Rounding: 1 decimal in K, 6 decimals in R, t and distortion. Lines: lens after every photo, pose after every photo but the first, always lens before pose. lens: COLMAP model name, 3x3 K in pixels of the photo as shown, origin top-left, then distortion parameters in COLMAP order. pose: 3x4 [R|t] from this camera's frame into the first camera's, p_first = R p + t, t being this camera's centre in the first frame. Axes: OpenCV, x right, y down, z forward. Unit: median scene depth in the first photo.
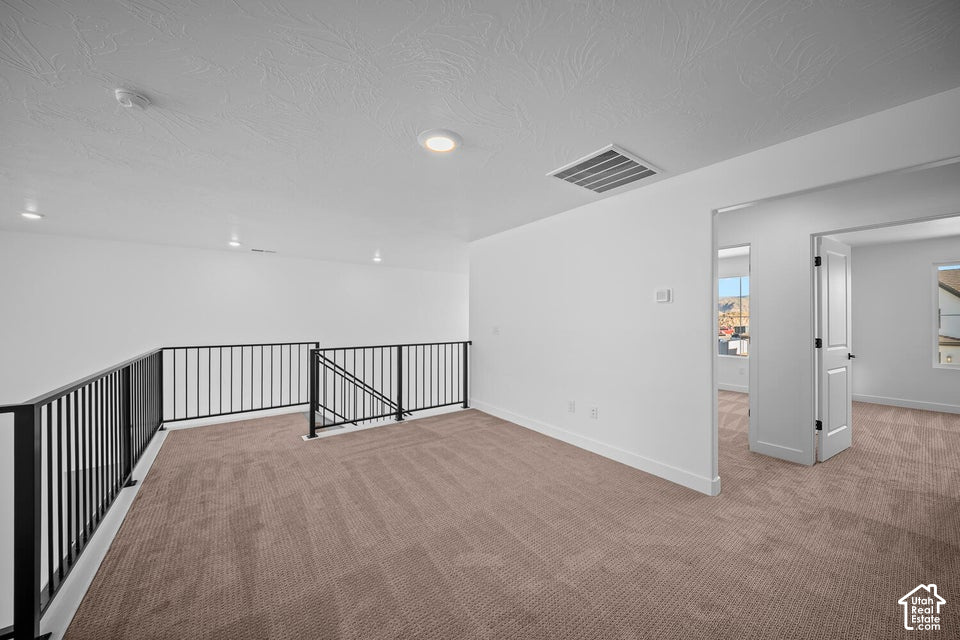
lens RADIAL K [[337.5, 0, 478.1], [0, 337.5, 318.8], [0, 0, 1]] dist [0.002576, -0.004924]
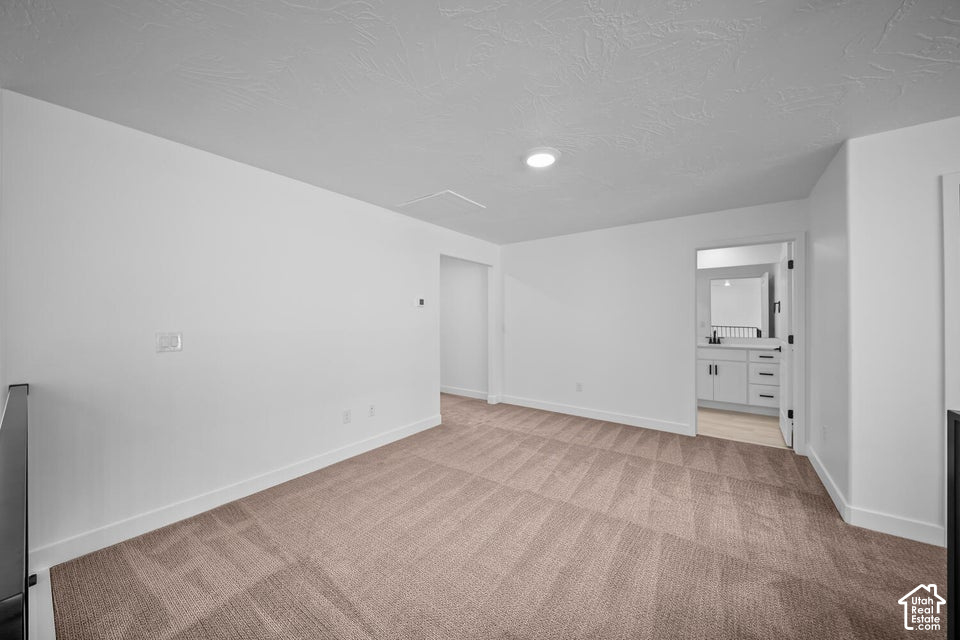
lens RADIAL K [[337.5, 0, 478.1], [0, 337.5, 316.7], [0, 0, 1]] dist [0.002576, -0.004924]
pose [[-0.299805, -0.000187, 0.954000, -0.549533], [0.001218, 0.999999, 0.000579, -0.003884], [-0.954000, 0.001336, -0.299805, 0.756882]]
